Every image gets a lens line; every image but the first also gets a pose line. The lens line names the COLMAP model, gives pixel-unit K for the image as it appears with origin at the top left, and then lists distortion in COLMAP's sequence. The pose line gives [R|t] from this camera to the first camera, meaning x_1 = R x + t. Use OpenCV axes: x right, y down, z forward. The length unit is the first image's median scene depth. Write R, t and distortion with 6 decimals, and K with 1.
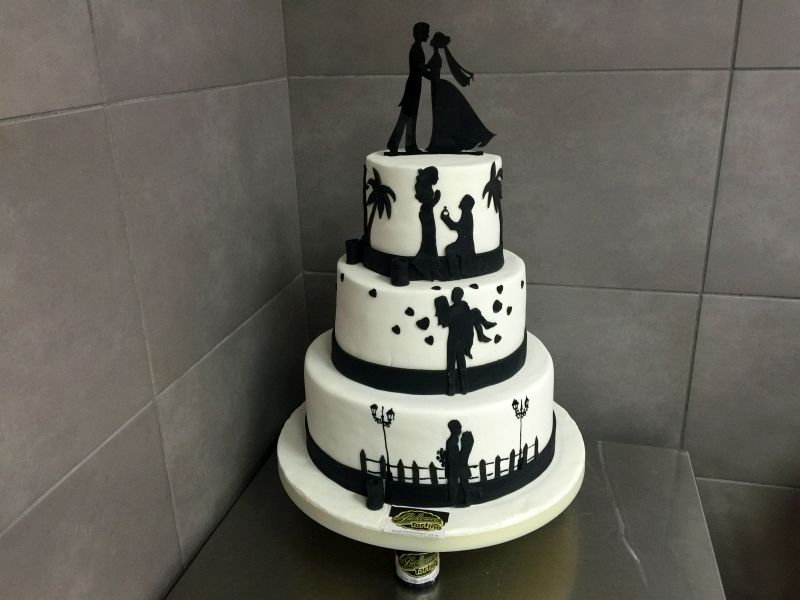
lens RADIAL K [[677.9, 0, 400.0], [0, 677.9, 300.0], [0, 0, 1]] dist [0.104600, -0.183937]
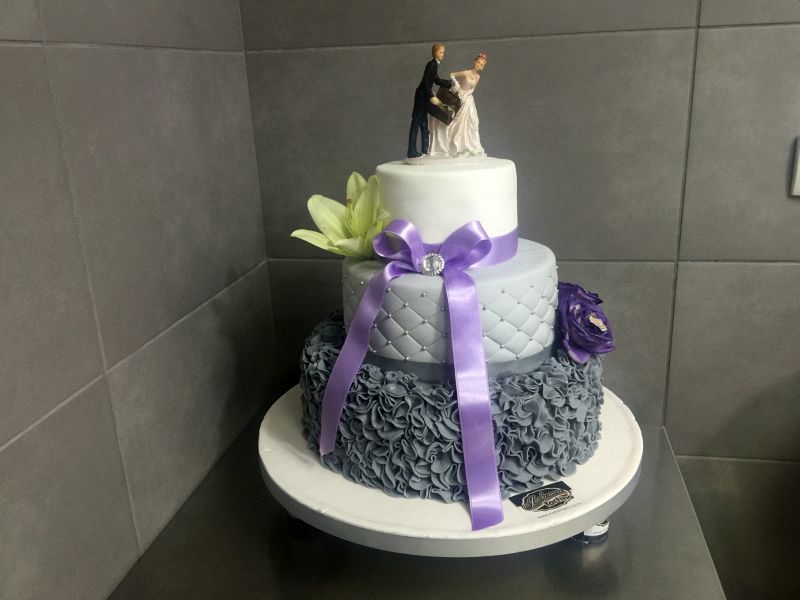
lens RADIAL K [[677.9, 0, 400.0], [0, 677.9, 300.0], [0, 0, 1]] dist [0.104600, -0.183937]
pose [[0.998412, -0.032208, 0.046218, -0.002384], [0.034353, 0.998333, -0.046383, 0.084360], [-0.044647, 0.047897, 0.997854, 0.049233]]
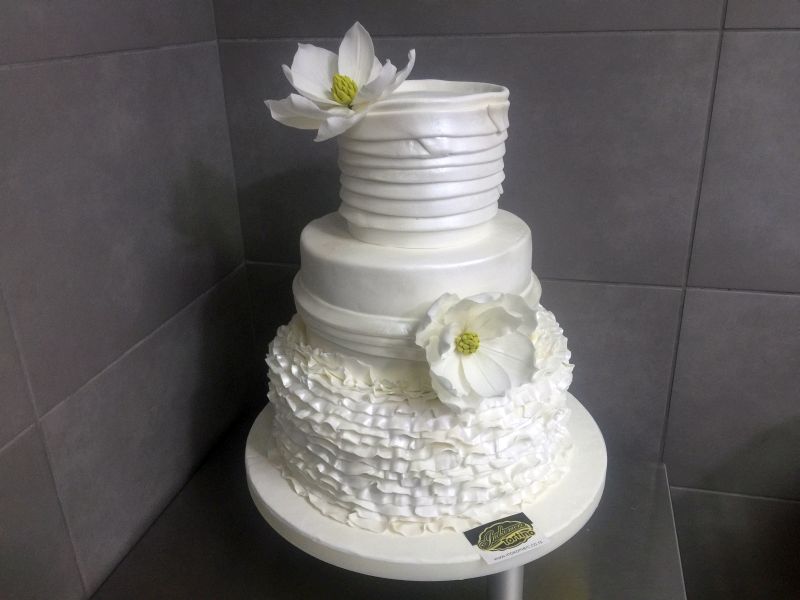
lens RADIAL K [[677.9, 0, 400.0], [0, 677.9, 300.0], [0, 0, 1]] dist [0.104600, -0.183937]
pose [[0.999993, -0.002003, -0.003147, 0.080019], [0.002136, 0.999072, 0.043013, -0.034939], [0.003058, -0.043020, 0.999070, 0.122699]]
